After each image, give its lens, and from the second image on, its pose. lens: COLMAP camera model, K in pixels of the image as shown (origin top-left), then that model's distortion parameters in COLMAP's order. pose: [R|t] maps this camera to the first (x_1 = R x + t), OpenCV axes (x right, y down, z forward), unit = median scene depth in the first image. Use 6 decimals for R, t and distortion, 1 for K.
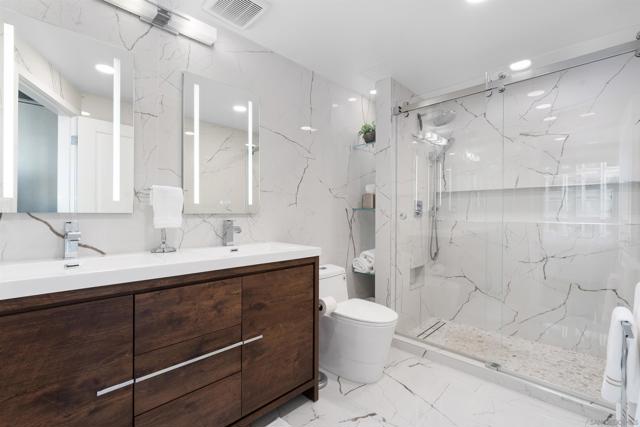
lens RADIAL K [[286.0, 0, 315.9], [0, 286.0, 211.1], [0, 0, 1]] dist [-0.001744, 0.000255]
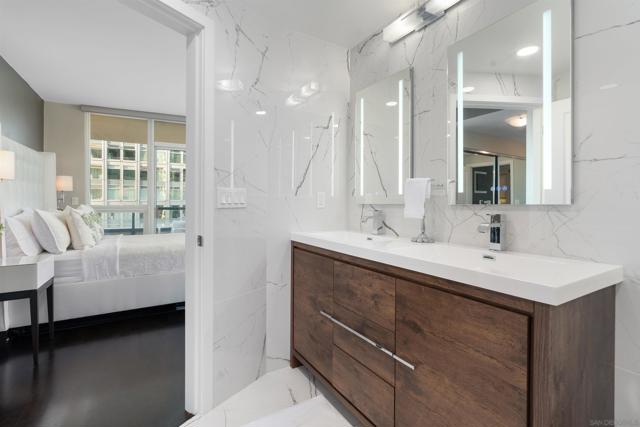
lens RADIAL K [[296.2, 0, 317.1], [0, 296.2, 199.9], [0, 0, 1]] dist [-0.000226, 0.000230]
pose [[-0.236707, -0.016155, -0.971447, 0.661224], [0.004207, 0.999835, -0.017652, 0.010461], [0.971572, -0.008265, -0.236600, 0.983534]]
